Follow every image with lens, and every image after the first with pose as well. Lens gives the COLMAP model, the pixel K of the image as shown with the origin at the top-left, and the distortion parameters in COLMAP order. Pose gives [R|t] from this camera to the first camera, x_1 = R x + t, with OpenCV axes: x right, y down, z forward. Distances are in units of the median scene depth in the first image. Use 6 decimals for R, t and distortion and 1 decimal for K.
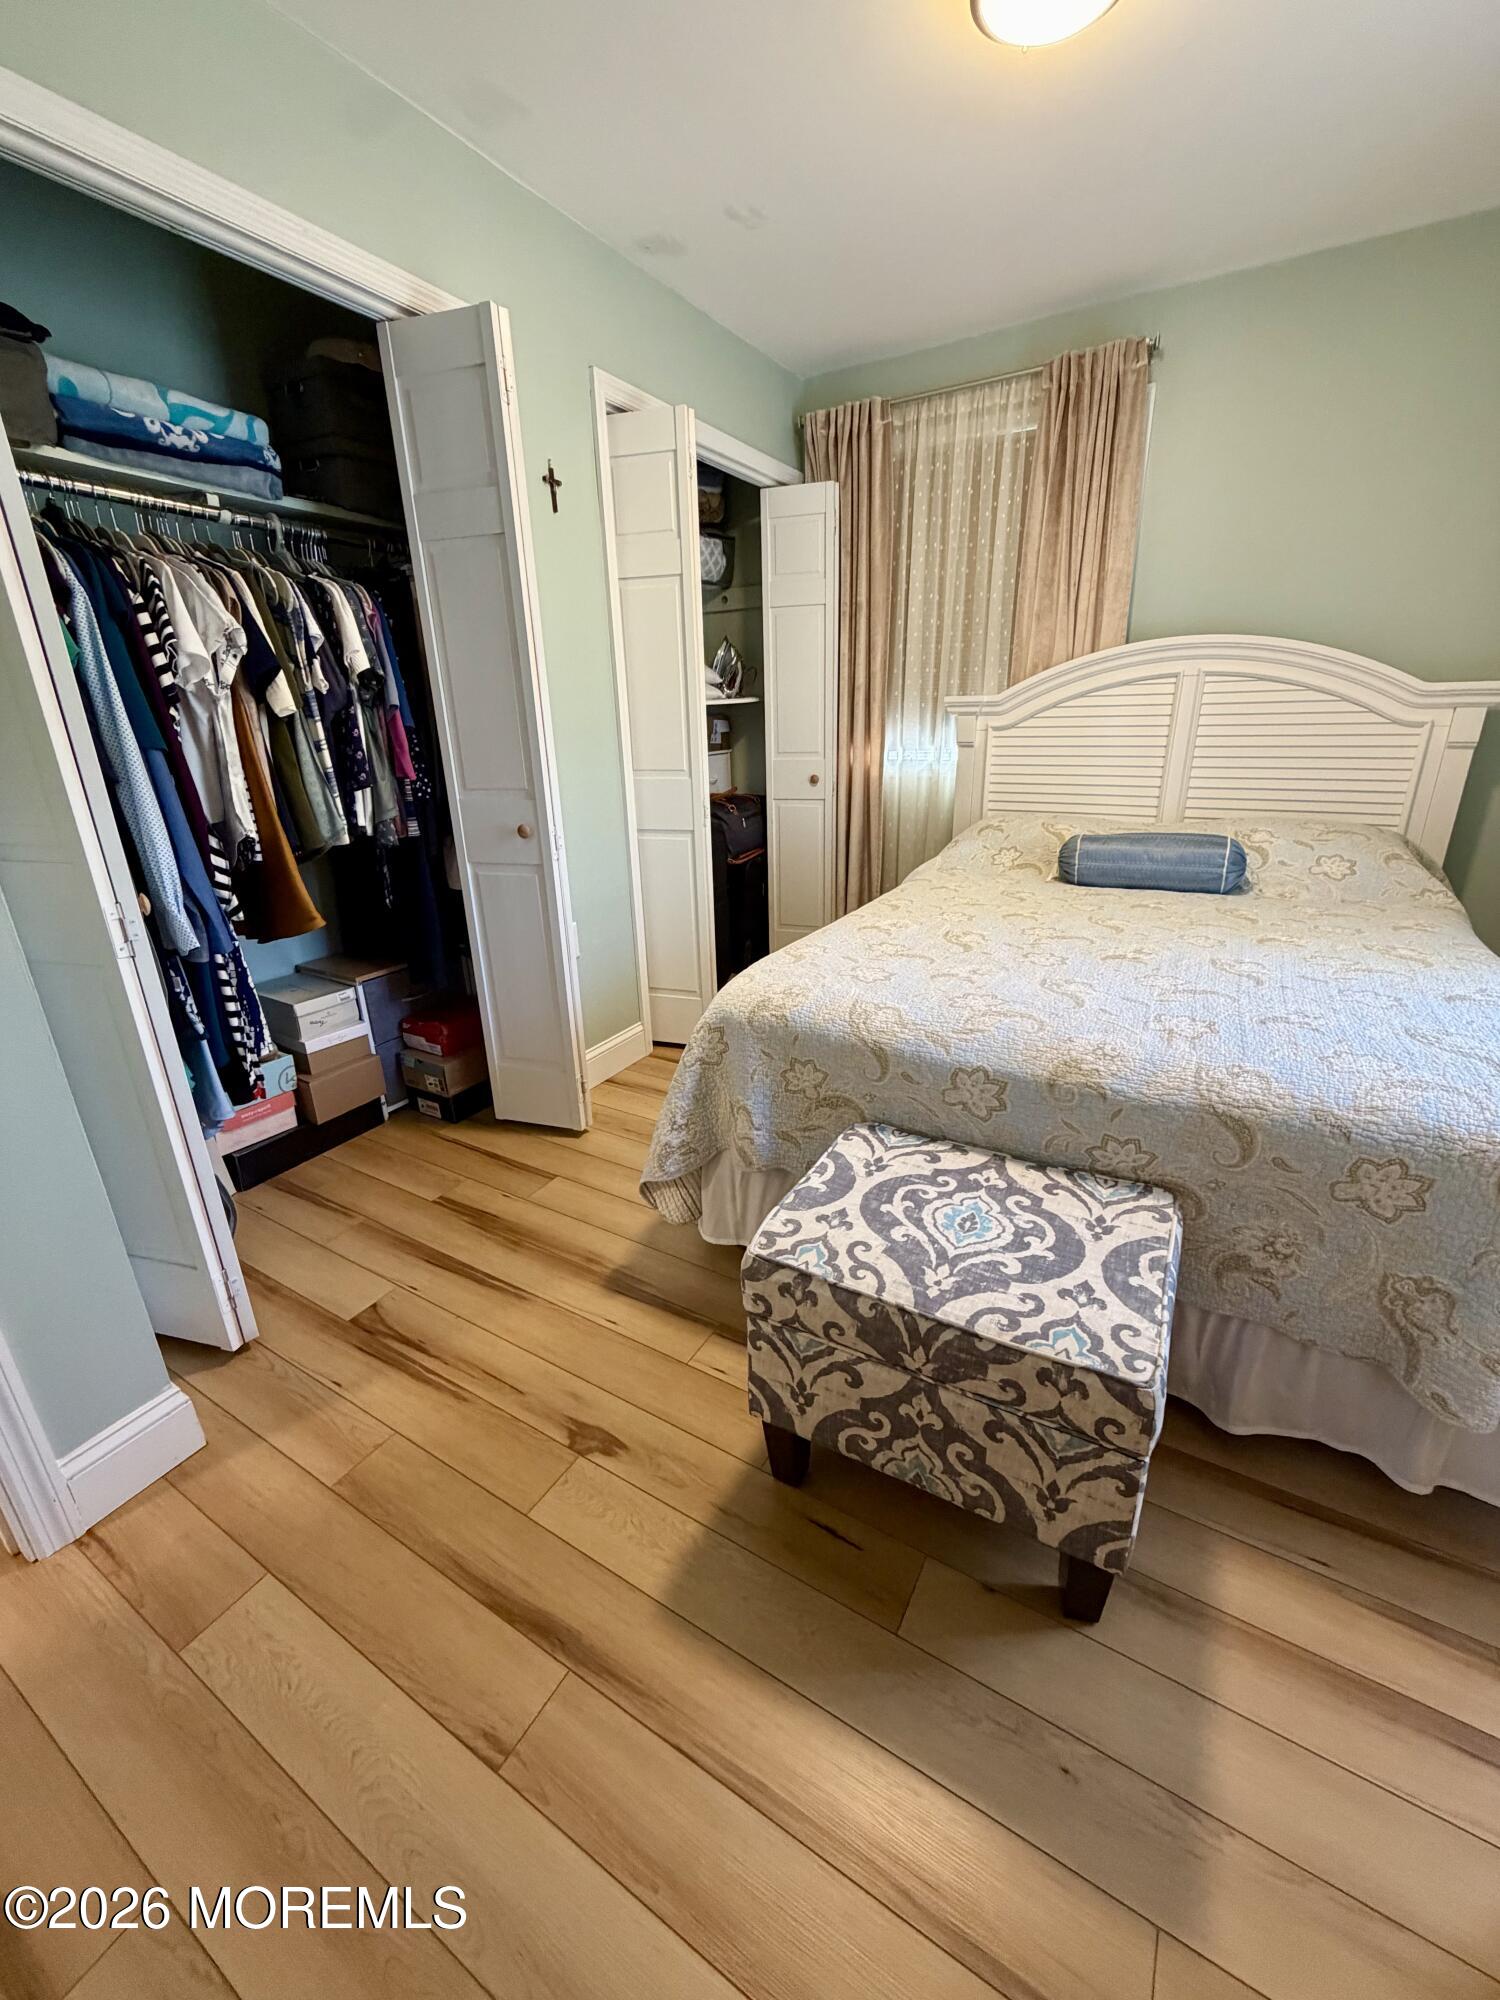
lens RADIAL K [[798.9, 0, 753.8], [0, 798.9, 998.1], [0, 0, 1]] dist [0.002639, -0.000232]
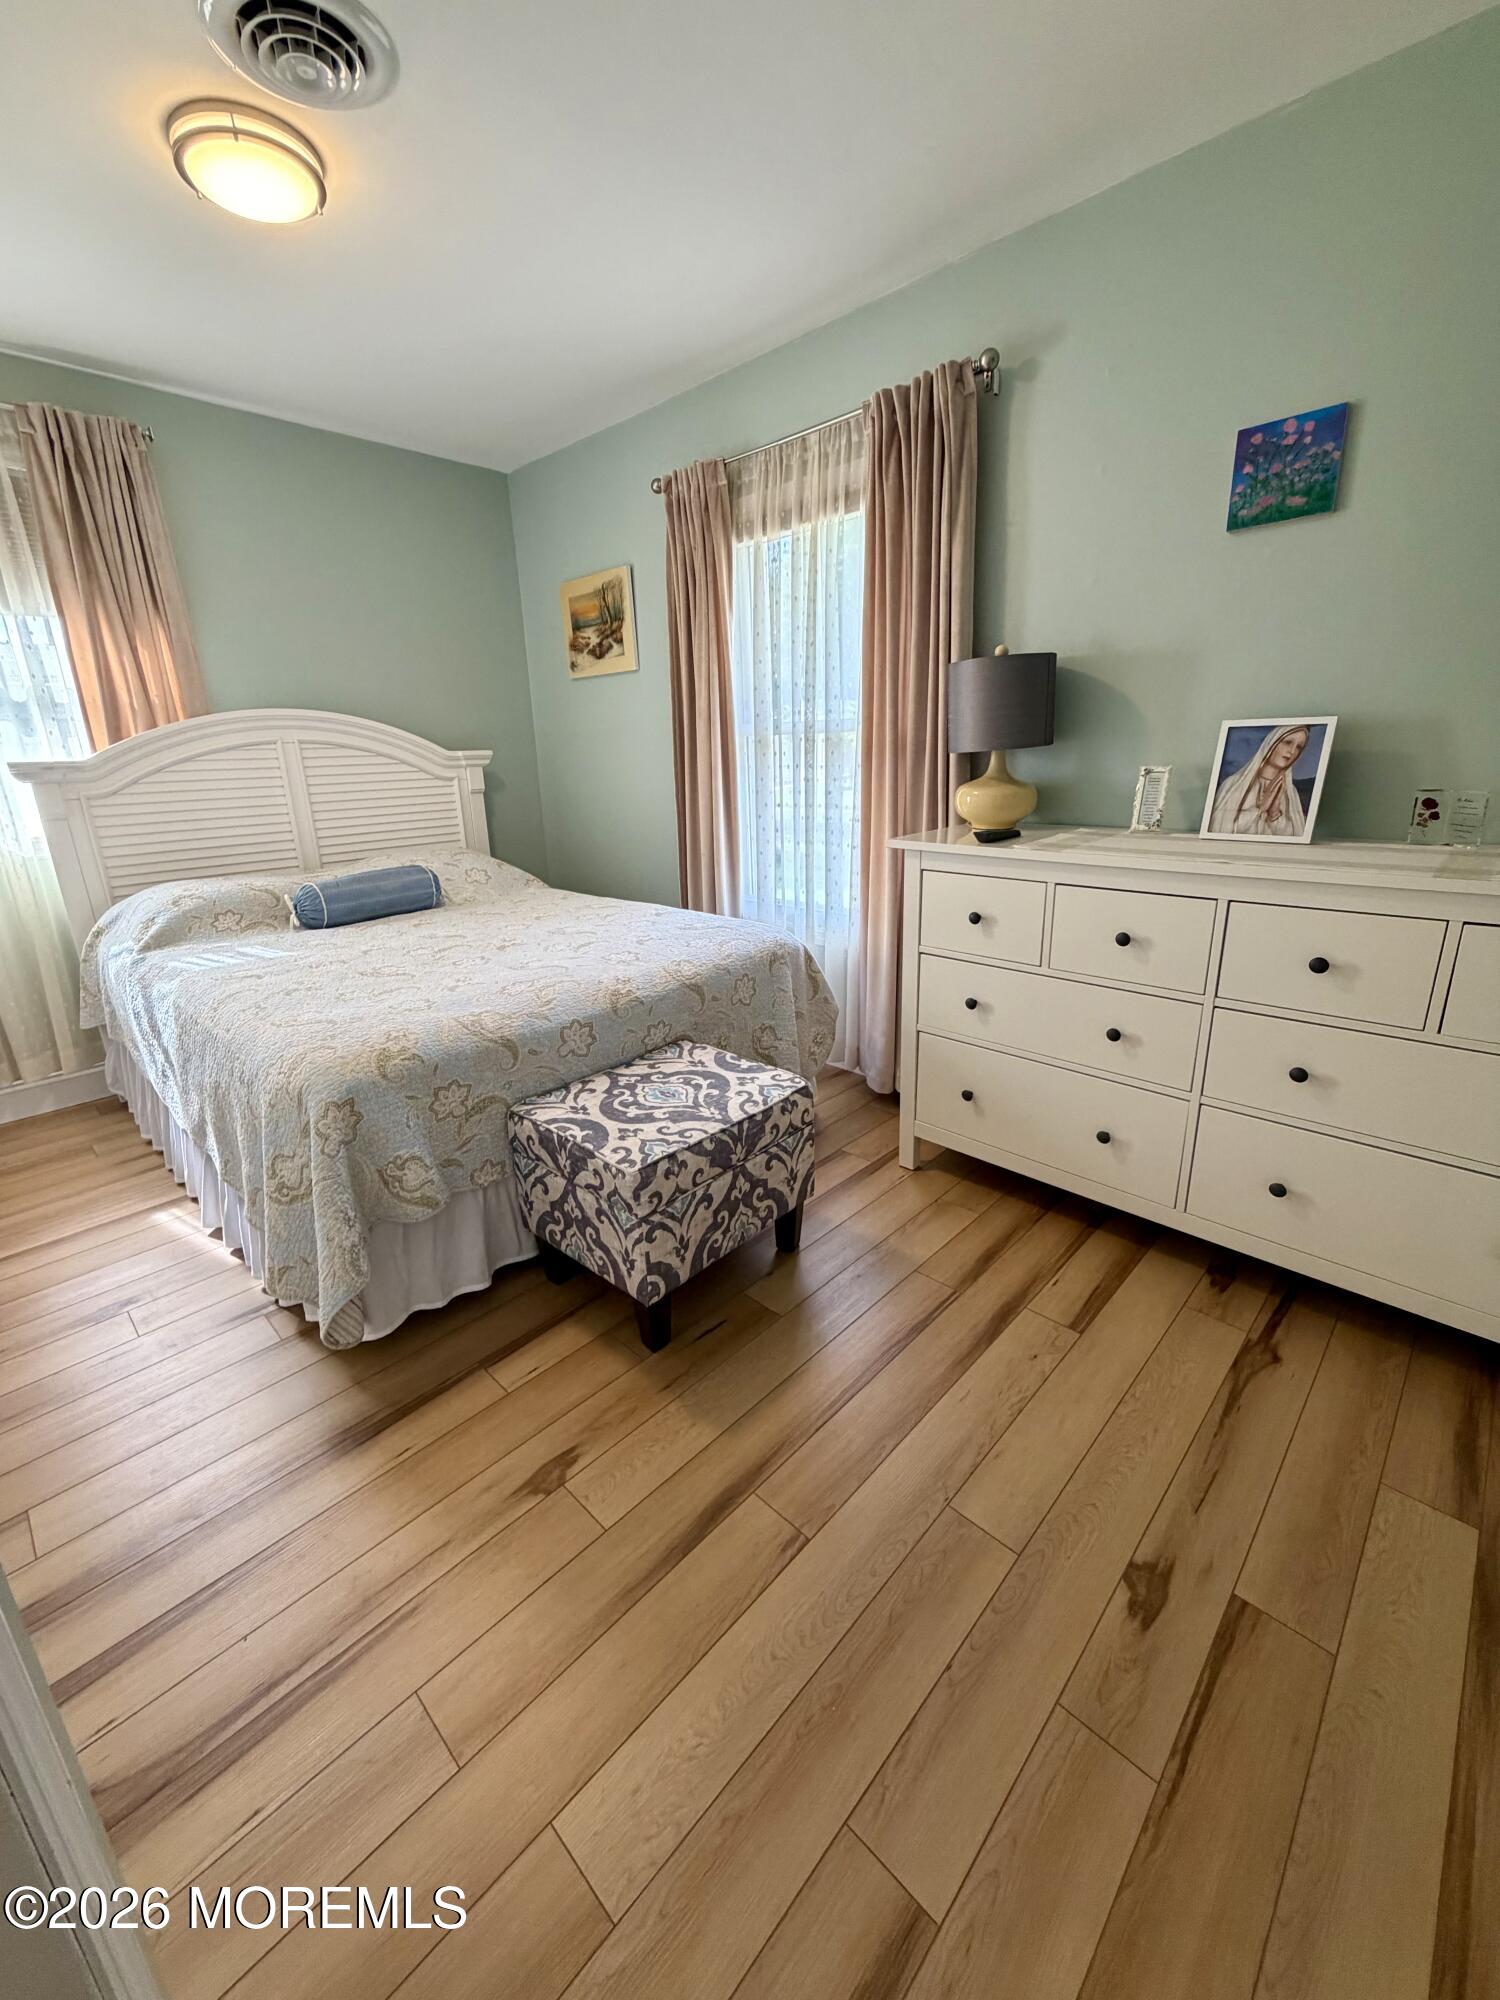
lens RADIAL K [[798.9, 0, 750.5], [0, 798.9, 992.9], [0, 0, 1]] dist [0.002639, -0.000232]
pose [[0.234379, -0.273152, 0.932981, -1.075771], [0.350315, 0.918968, 0.181045, -0.115938], [-0.906833, 0.284404, 0.311076, 0.335774]]
